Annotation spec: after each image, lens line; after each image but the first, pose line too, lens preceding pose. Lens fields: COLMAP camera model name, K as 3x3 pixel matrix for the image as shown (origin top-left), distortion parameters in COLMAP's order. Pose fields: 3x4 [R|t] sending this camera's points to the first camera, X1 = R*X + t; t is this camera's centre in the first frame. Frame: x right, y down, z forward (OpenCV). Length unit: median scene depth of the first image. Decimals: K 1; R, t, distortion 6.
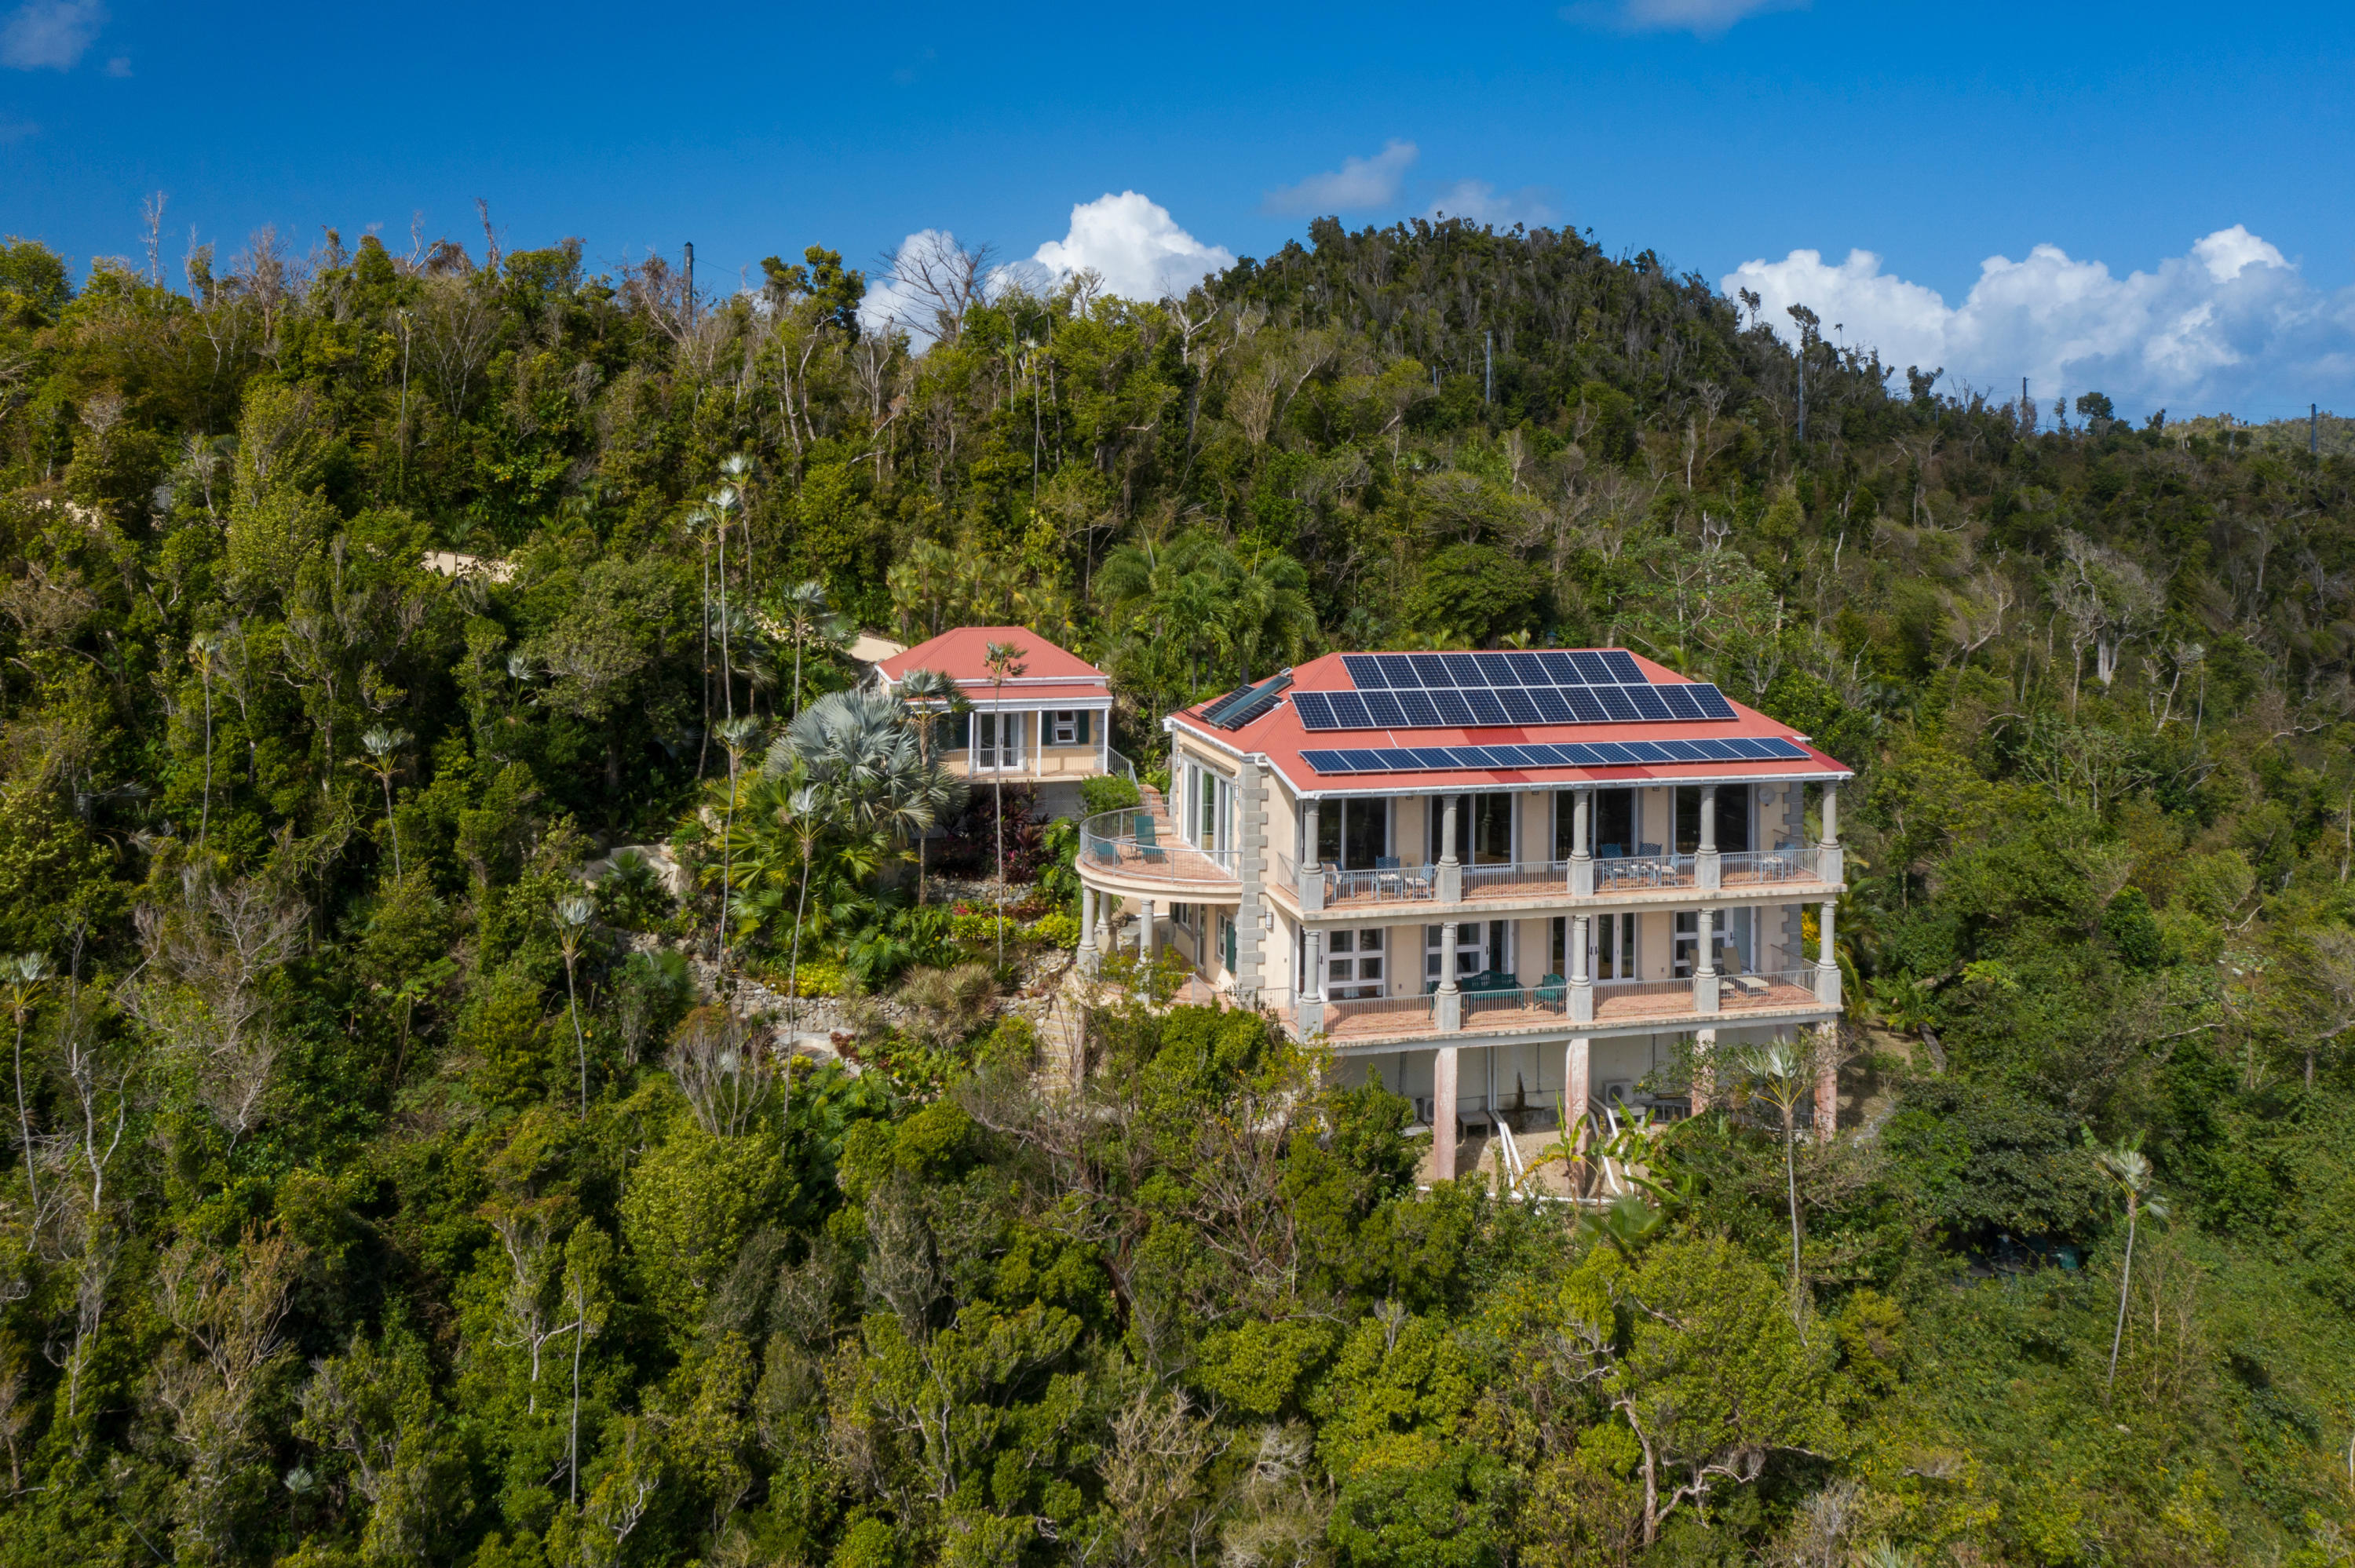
lens RADIAL K [[2017.2, 0, 1177.5], [0, 2017.2, 784.0], [0, 0, 1]] dist [-0.001953, -0.005276]
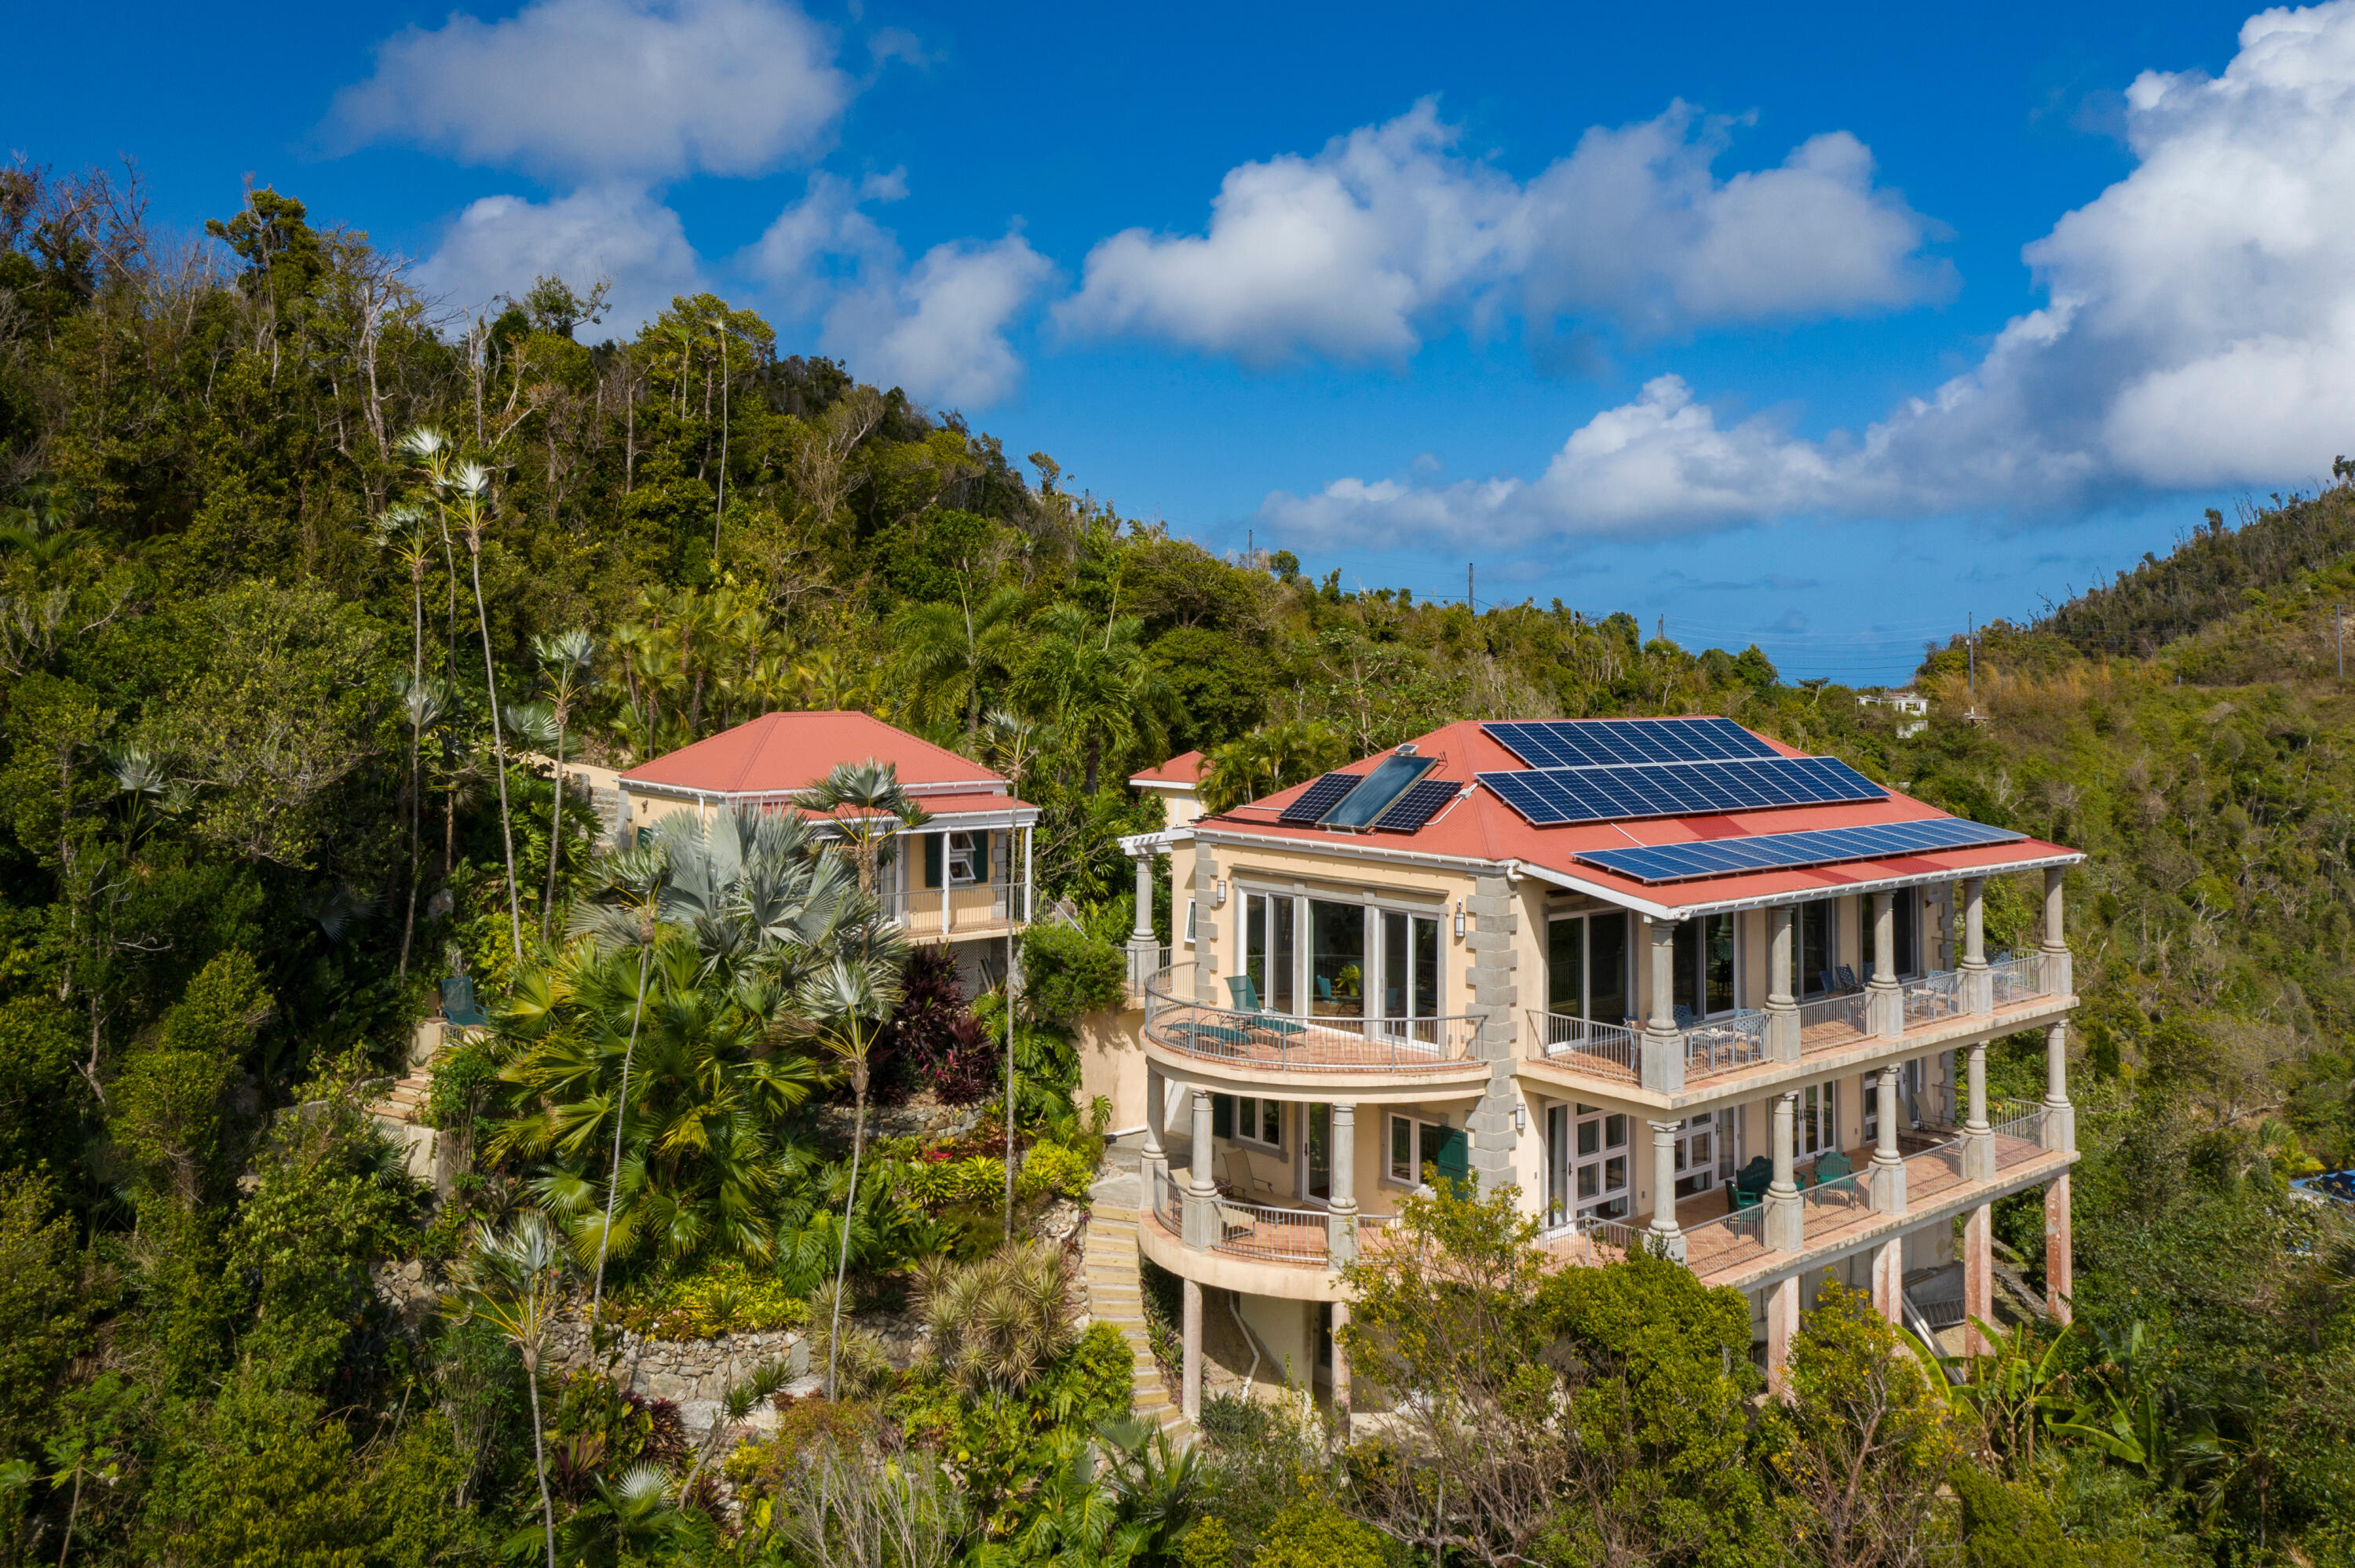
lens RADIAL K [[2017.2, 0, 1177.5], [0, 2017.2, 784.0], [0, 0, 1]] dist [-0.001953, -0.005276]
pose [[0.894943, -0.027363, 0.445341, -0.317547], [0.065981, 0.995260, -0.071443, -0.000571], [-0.441275, 0.093321, 0.892506, 0.422083]]
